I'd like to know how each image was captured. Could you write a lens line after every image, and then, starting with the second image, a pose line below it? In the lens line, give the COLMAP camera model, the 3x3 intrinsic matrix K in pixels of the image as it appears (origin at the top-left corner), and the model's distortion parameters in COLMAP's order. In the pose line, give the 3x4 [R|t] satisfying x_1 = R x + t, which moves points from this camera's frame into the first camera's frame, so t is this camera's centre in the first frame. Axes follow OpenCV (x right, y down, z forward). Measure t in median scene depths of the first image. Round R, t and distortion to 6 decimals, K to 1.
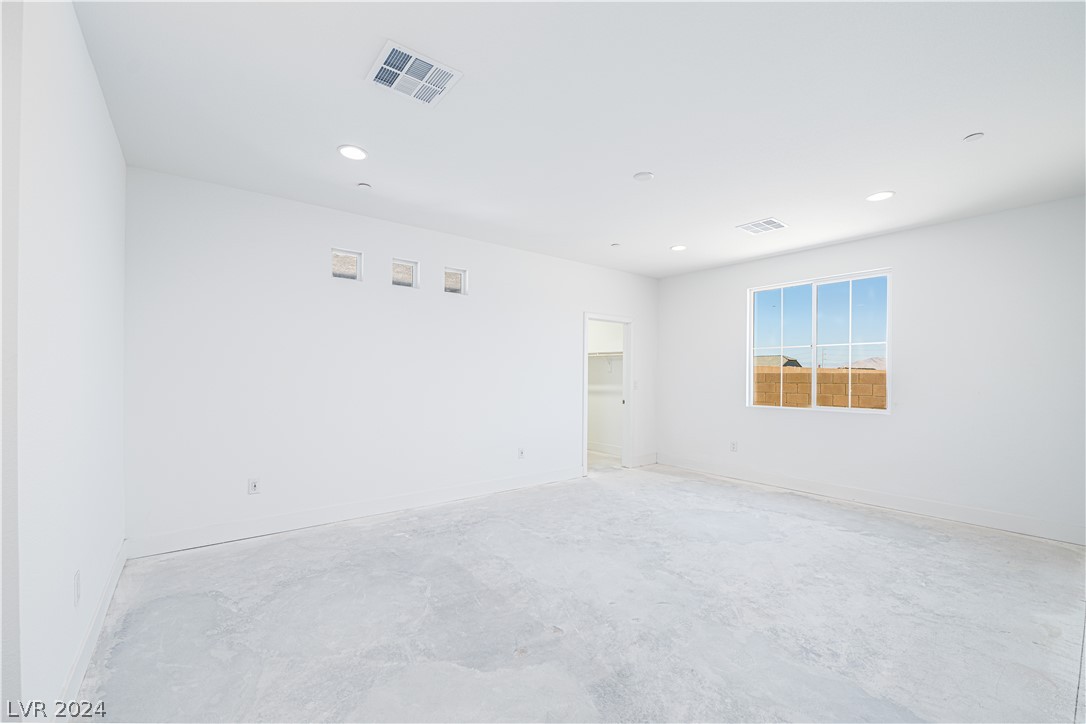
lens RADIAL K [[447.7, 0, 540.1], [0, 447.7, 375.8], [0, 0, 1]] dist [-0.009876, -0.000127]
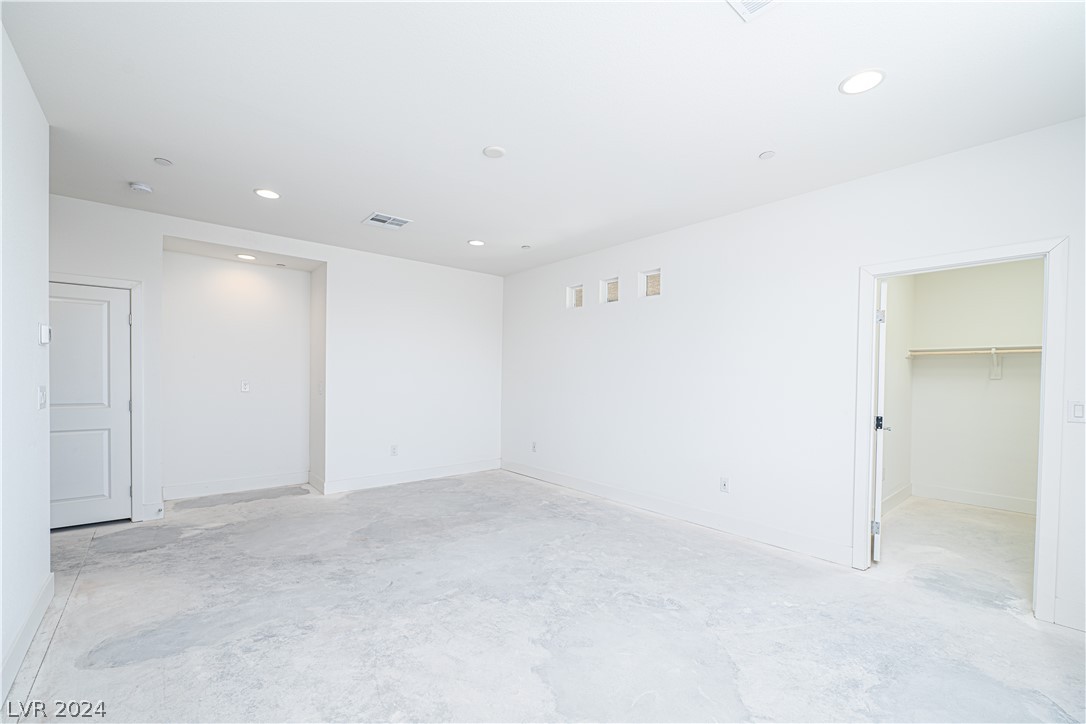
lens RADIAL K [[447.7, 0, 540.1], [0, 447.7, 375.8], [0, 0, 1]] dist [-0.009876, -0.000127]
pose [[0.046650, -0.008106, -0.998878, 1.193590], [-0.016612, 0.999822, -0.008889, 0.002860], [0.998773, 0.017008, 0.046508, 1.123187]]
